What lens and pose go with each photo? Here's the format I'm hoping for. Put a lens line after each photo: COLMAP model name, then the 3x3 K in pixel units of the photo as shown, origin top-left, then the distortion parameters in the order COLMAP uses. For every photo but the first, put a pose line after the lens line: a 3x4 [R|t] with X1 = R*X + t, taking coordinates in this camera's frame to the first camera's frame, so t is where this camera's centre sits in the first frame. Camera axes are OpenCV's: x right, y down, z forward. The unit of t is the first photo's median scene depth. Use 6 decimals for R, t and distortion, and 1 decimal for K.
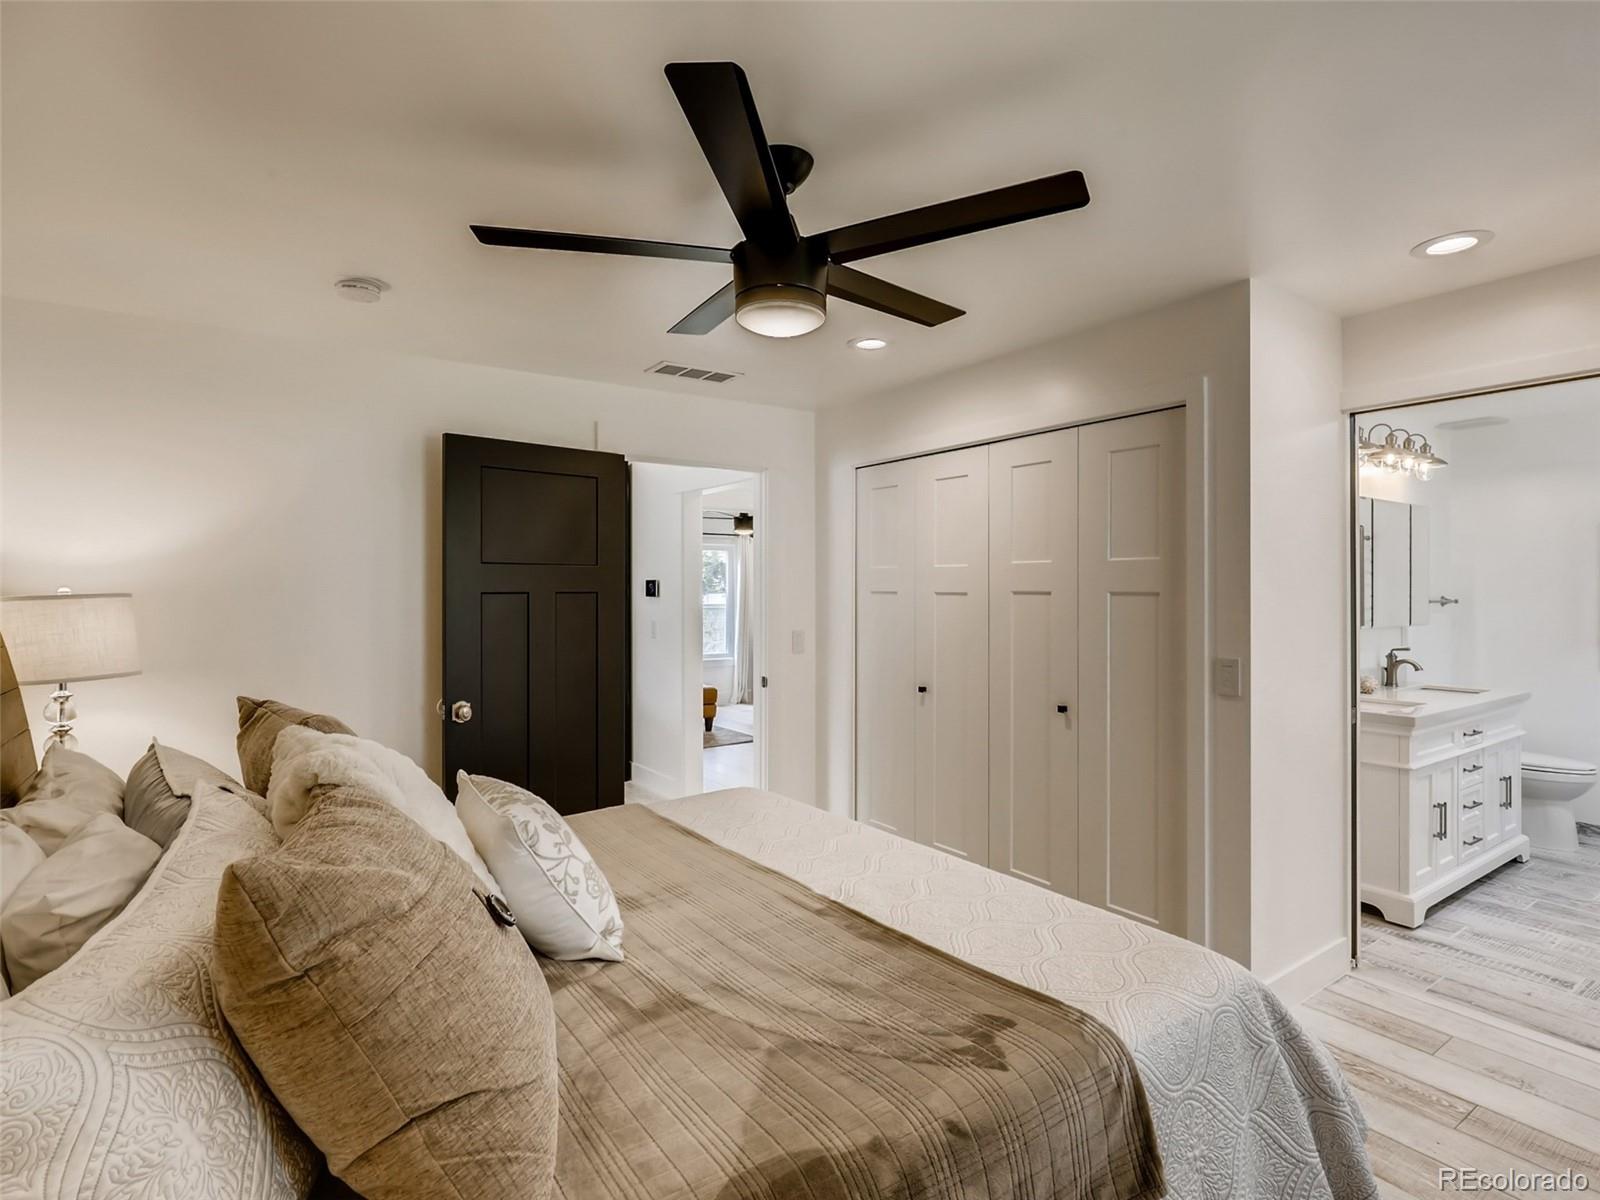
lens RADIAL K [[817.7, 0, 800.0], [0, 817.7, 600.0], [0, 0, 1]] dist [0.001048, -0.000044]
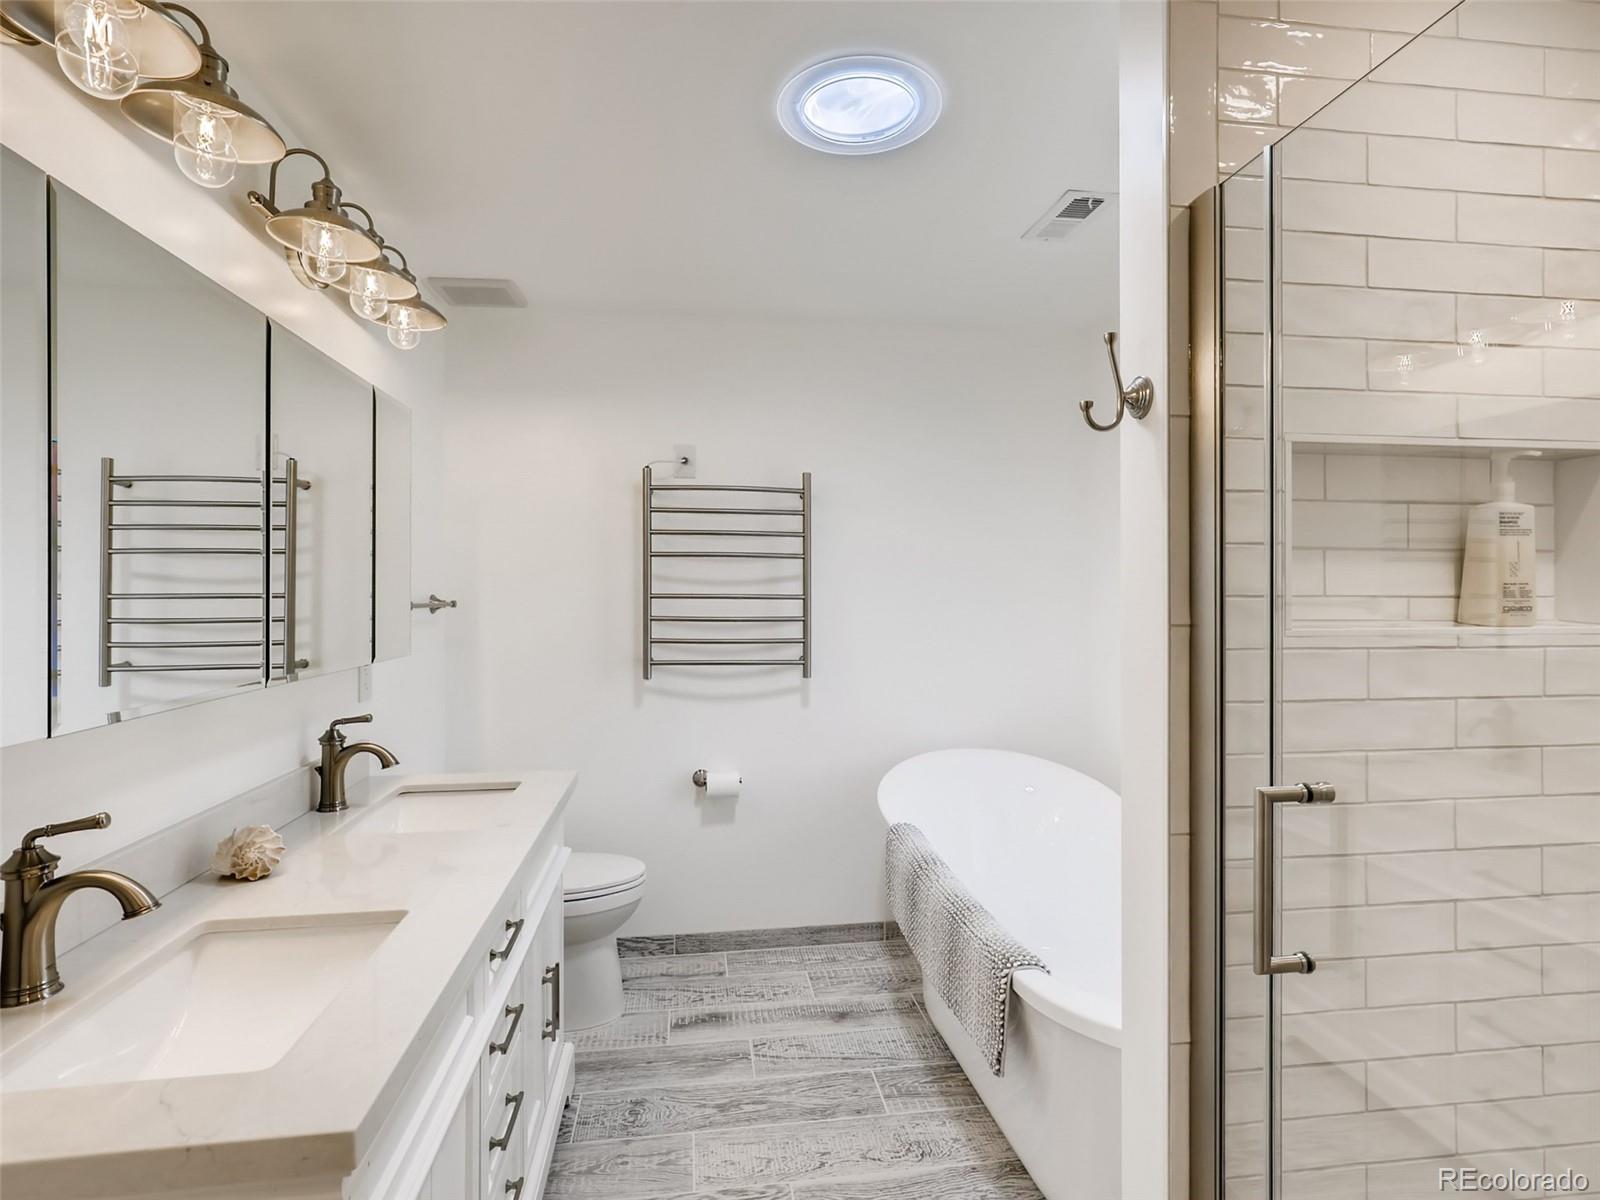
lens RADIAL K [[817.7, 0, 800.0], [0, 817.7, 600.0], [0, 0, 1]] dist [0.001048, -0.000044]
pose [[0.446895, 0.000460, 0.894586, 0.455177], [-0.002781, 0.999996, 0.000875, -0.002476], [-0.894582, -0.002879, 0.446895, 0.598776]]
